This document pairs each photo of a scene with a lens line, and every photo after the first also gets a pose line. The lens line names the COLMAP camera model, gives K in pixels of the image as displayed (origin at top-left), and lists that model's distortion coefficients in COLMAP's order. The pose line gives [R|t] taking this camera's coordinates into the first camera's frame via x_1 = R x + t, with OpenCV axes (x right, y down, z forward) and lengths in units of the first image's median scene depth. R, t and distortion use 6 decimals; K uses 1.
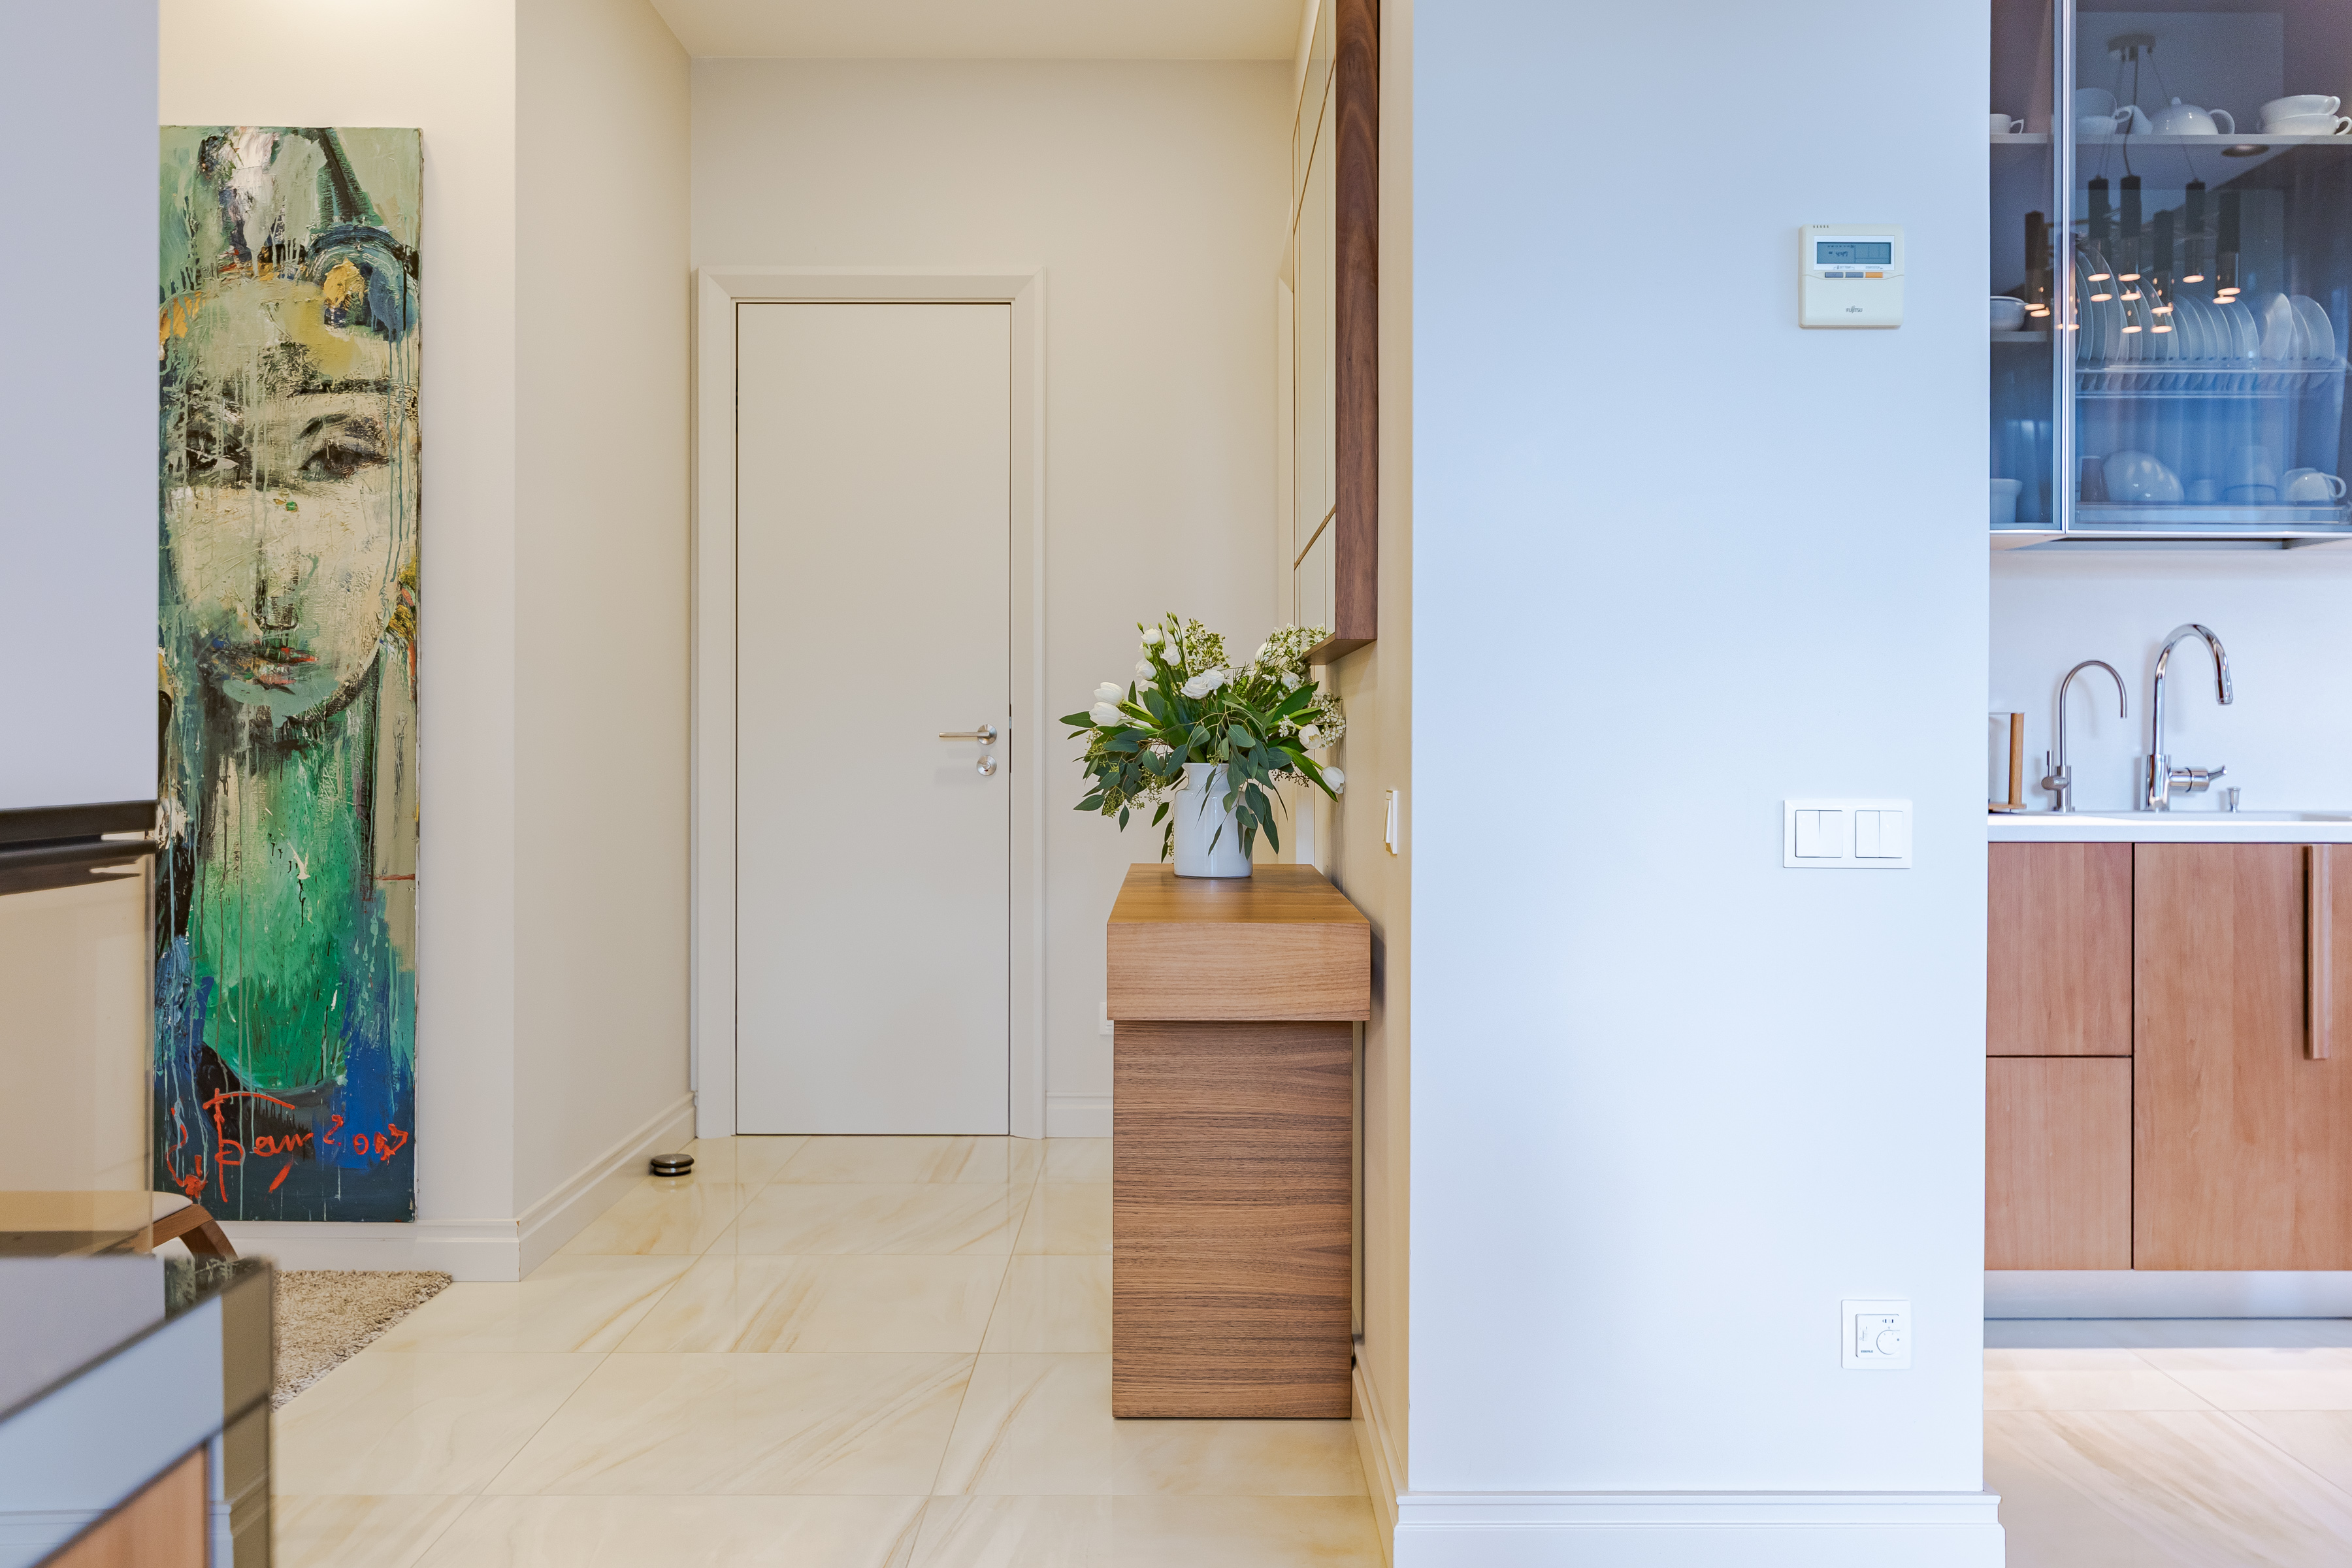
lens RADIAL K [[1961.0, 0, 1193.8], [0, 1961.0, 764.1], [0, 0, 1]] dist [0.011796, -0.009546]
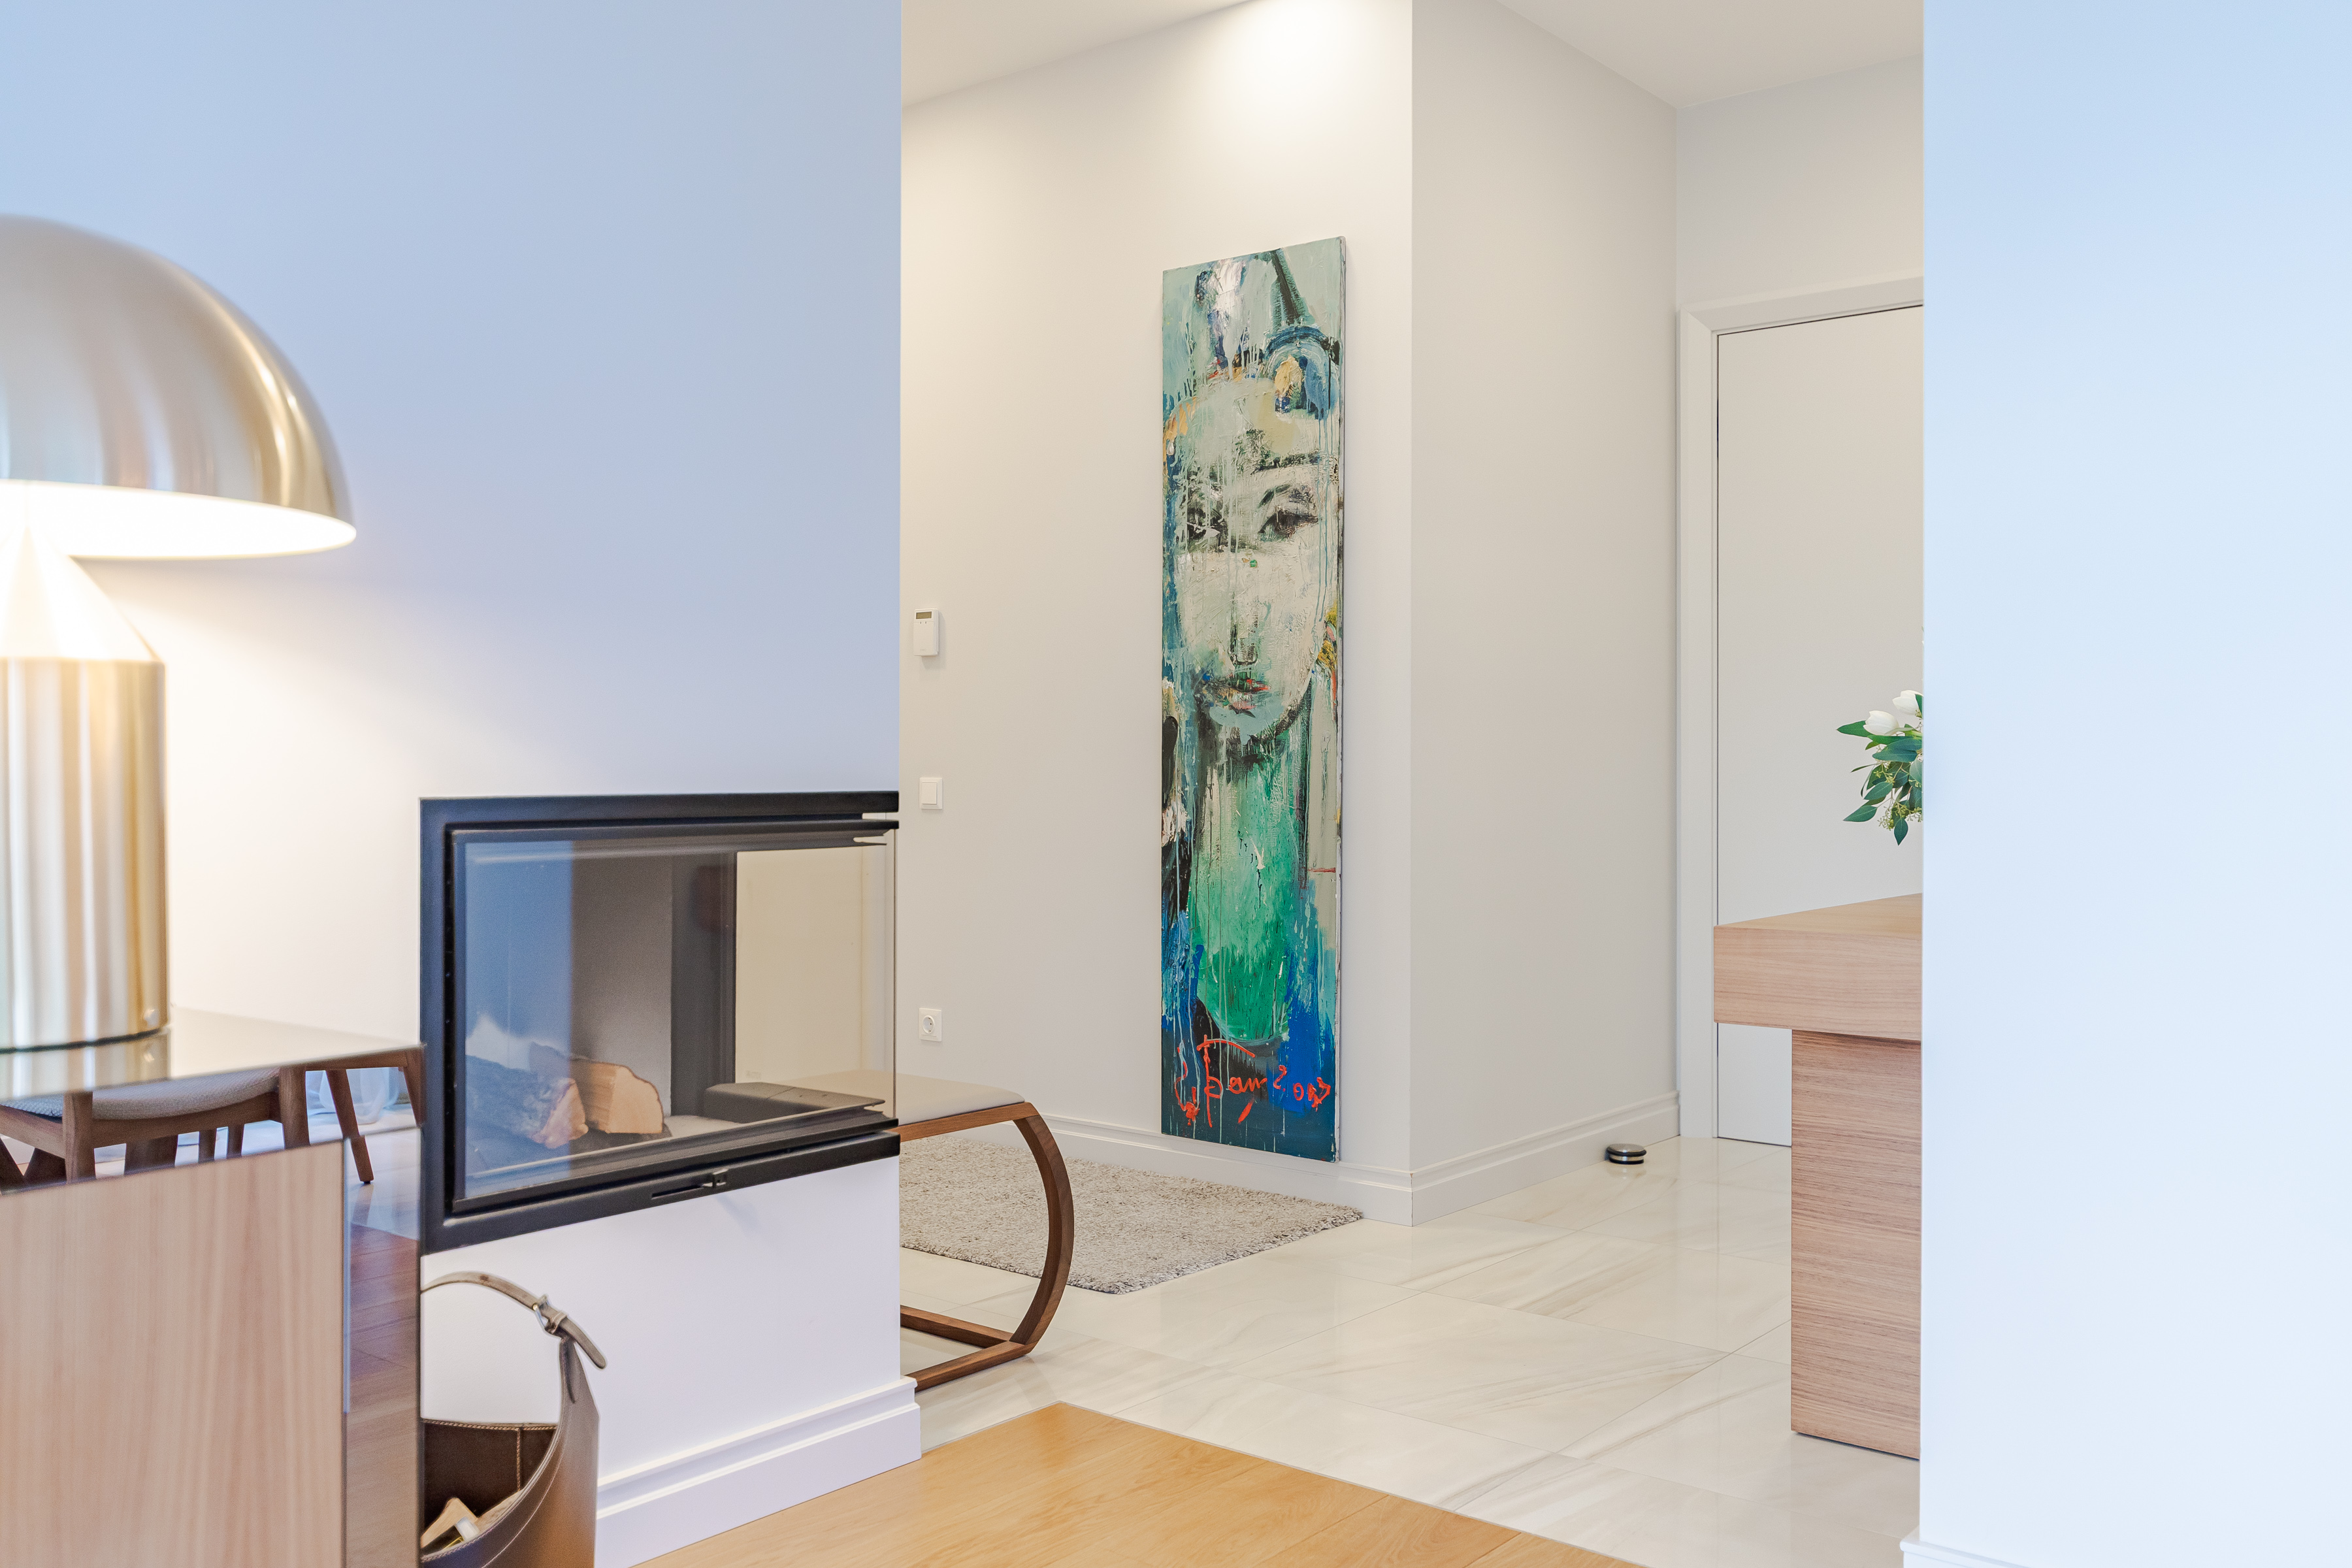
lens RADIAL K [[1961.0, 0, 1219.9], [0, 1961.0, 783.6], [0, 0, 1]] dist [0.011796, -0.009546]
pose [[0.779388, 0.004324, -0.626526, 0.300347], [-0.007113, 0.999973, -0.001946, 0.008556], [0.626501, 0.005973, 0.779398, 0.038178]]
